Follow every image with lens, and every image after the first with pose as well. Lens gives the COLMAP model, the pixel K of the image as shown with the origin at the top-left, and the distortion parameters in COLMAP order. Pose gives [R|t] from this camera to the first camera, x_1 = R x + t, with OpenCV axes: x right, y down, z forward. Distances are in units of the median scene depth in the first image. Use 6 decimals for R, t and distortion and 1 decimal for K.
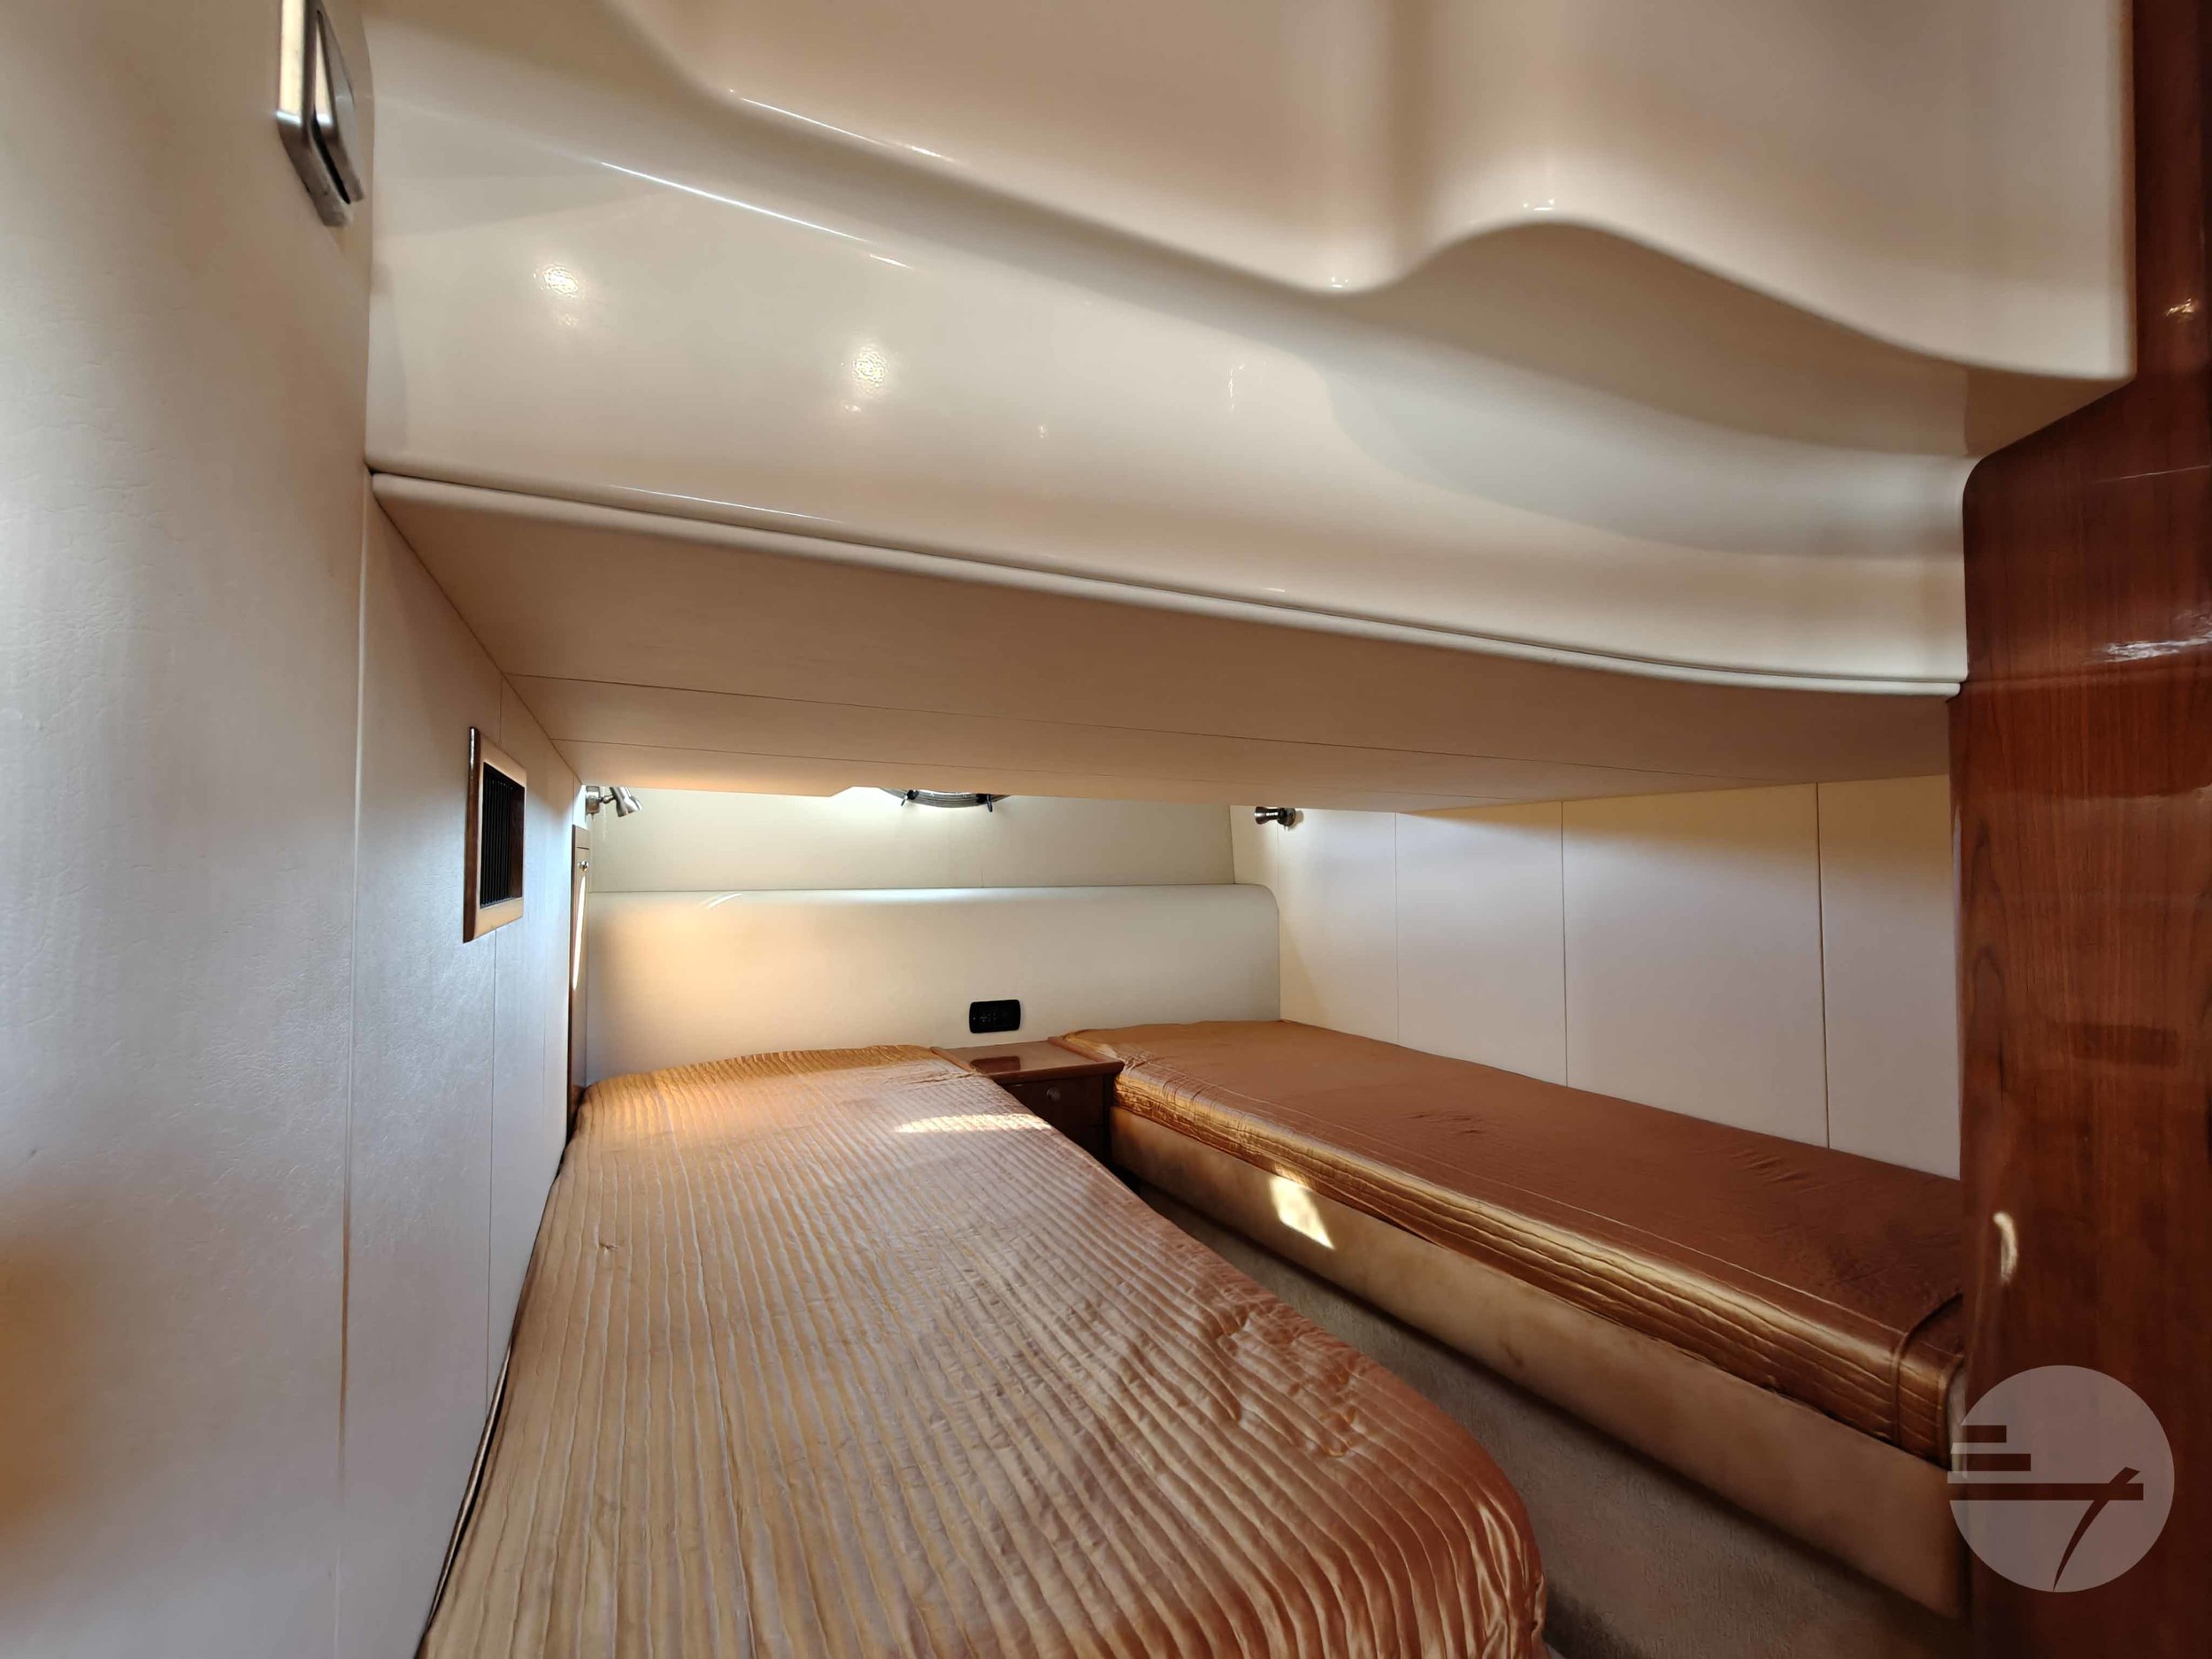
lens RADIAL K [[990.1, 0, 1106.0], [0, 990.1, 829.5], [0, 0, 1]] dist [-0.001585, 0.000081]
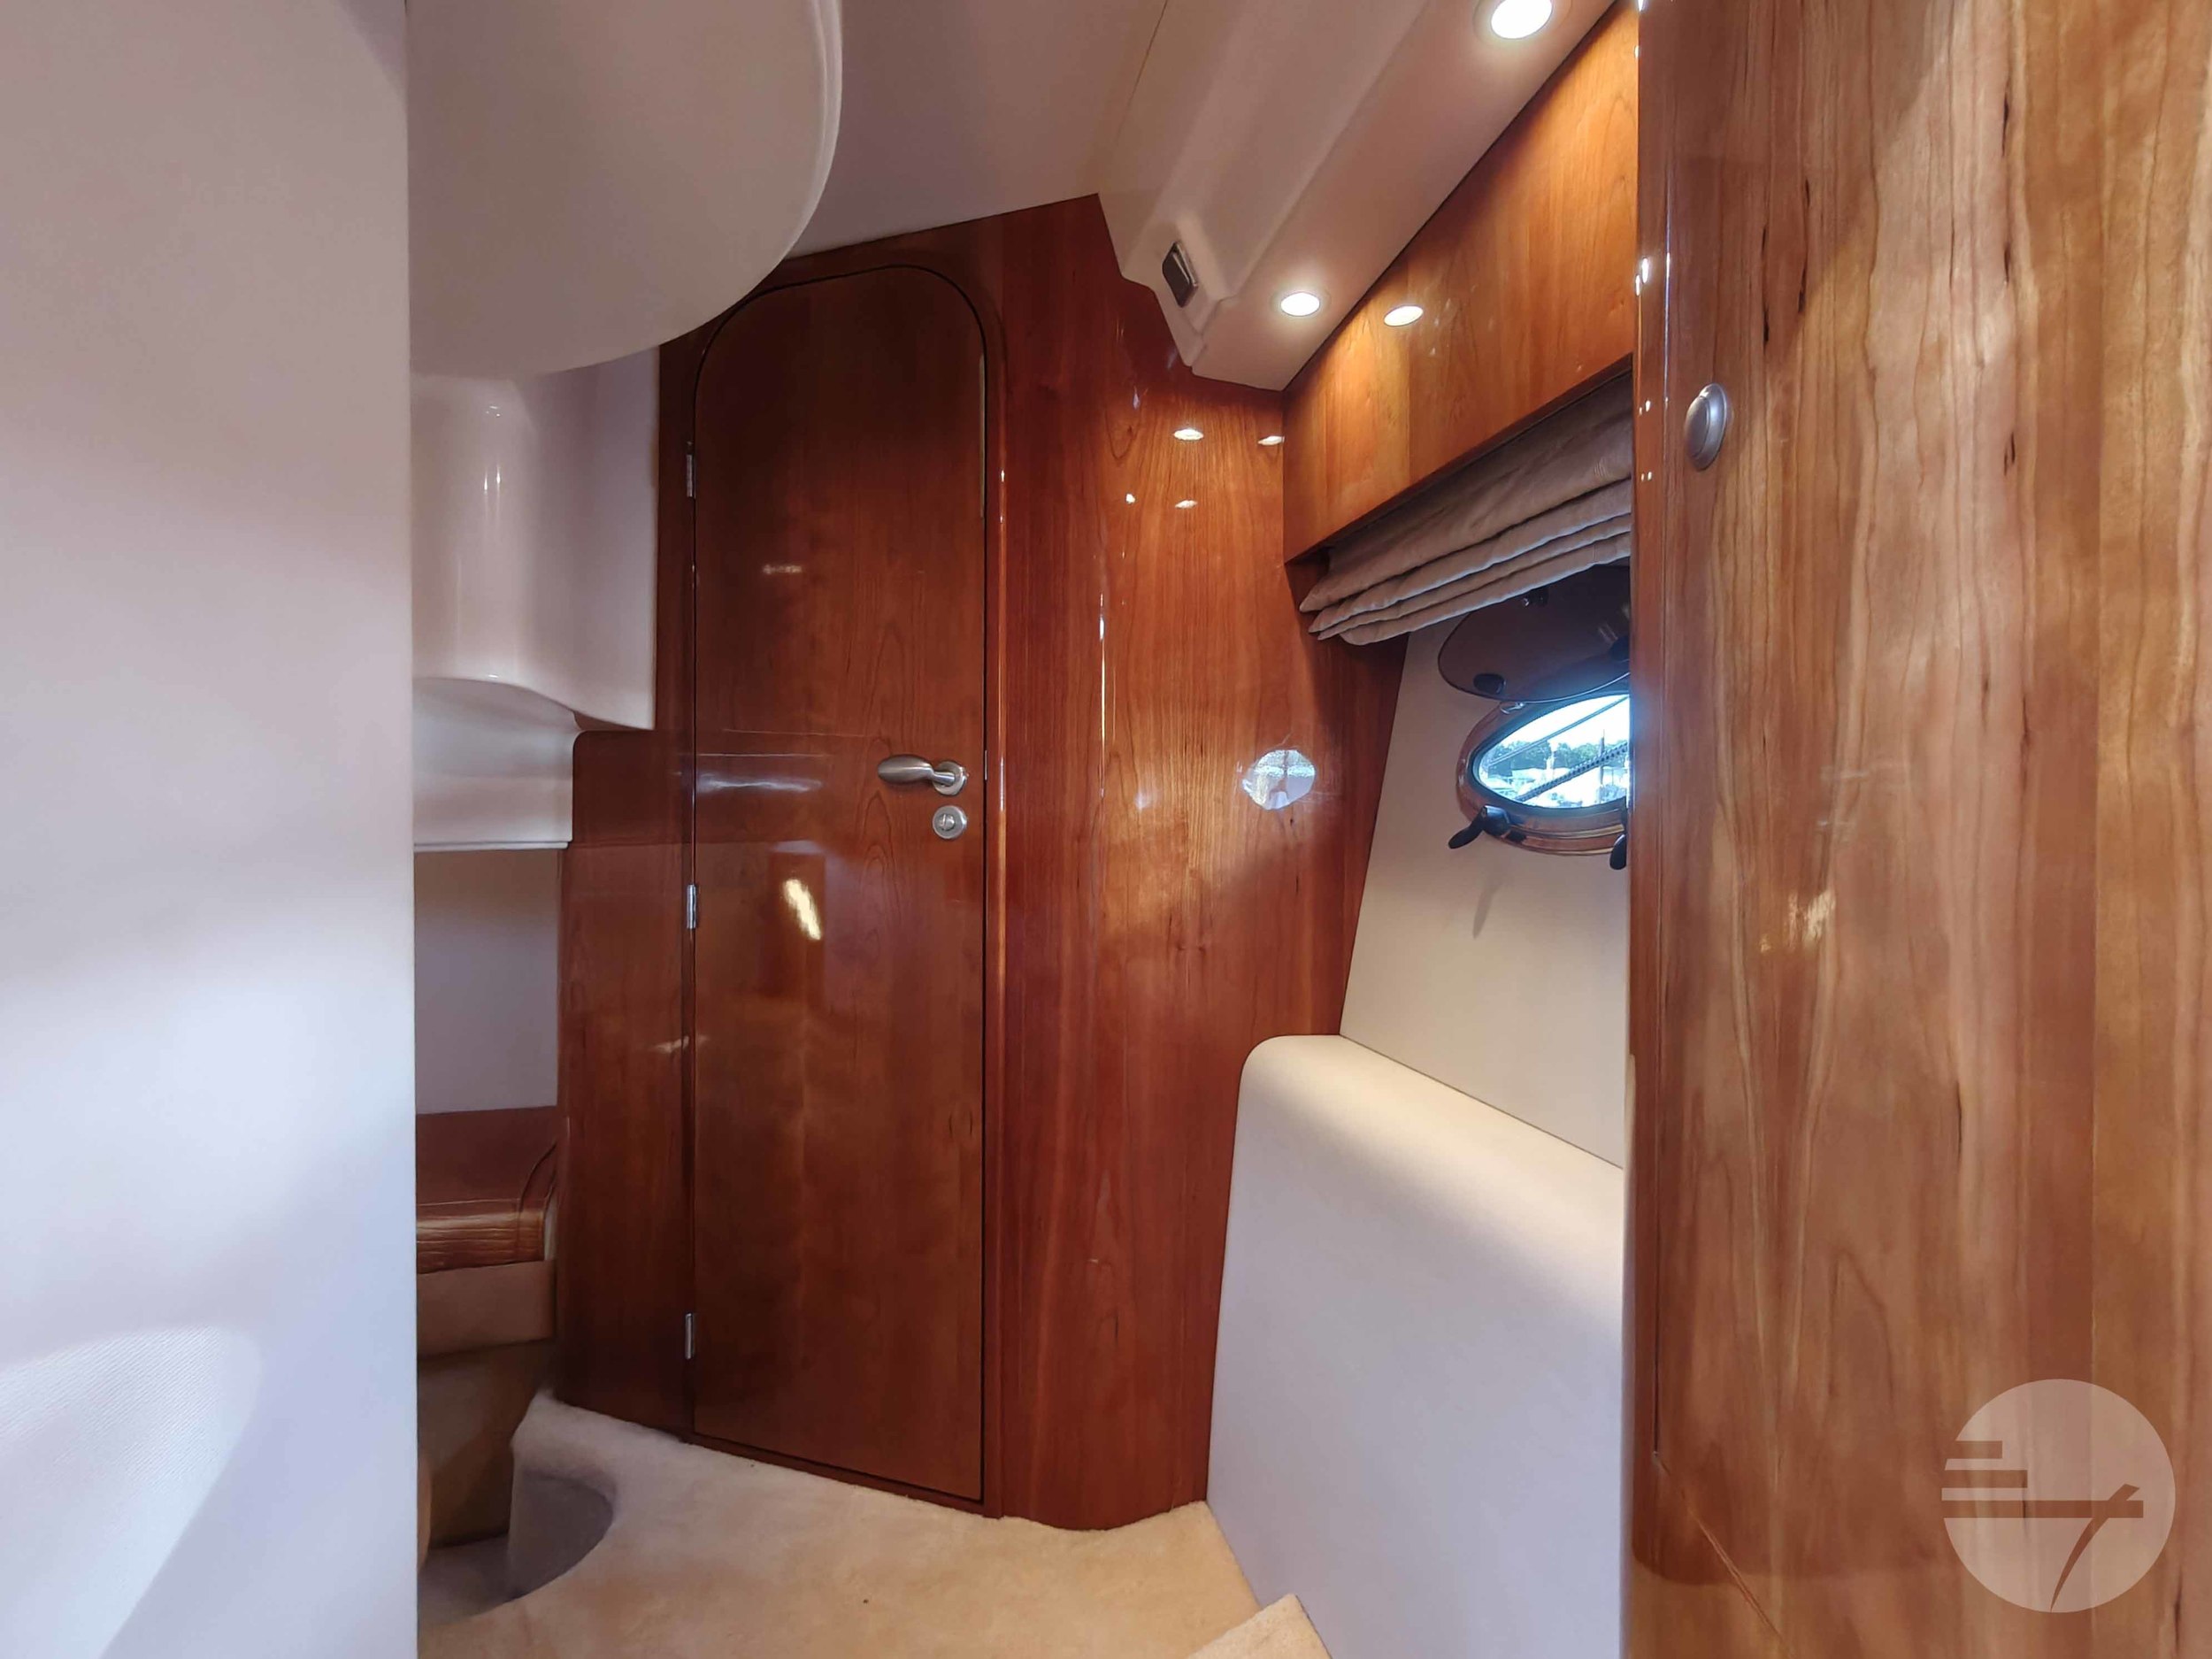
lens RADIAL K [[990.1, 0, 1106.0], [0, 990.1, 829.5], [0, 0, 1]] dist [-0.001585, 0.000081]
pose [[0.220759, -0.018448, 0.975154, -0.759832], [-0.036727, 0.998955, 0.027212, -0.262808], [-0.974637, -0.041822, 0.219851, -0.423773]]
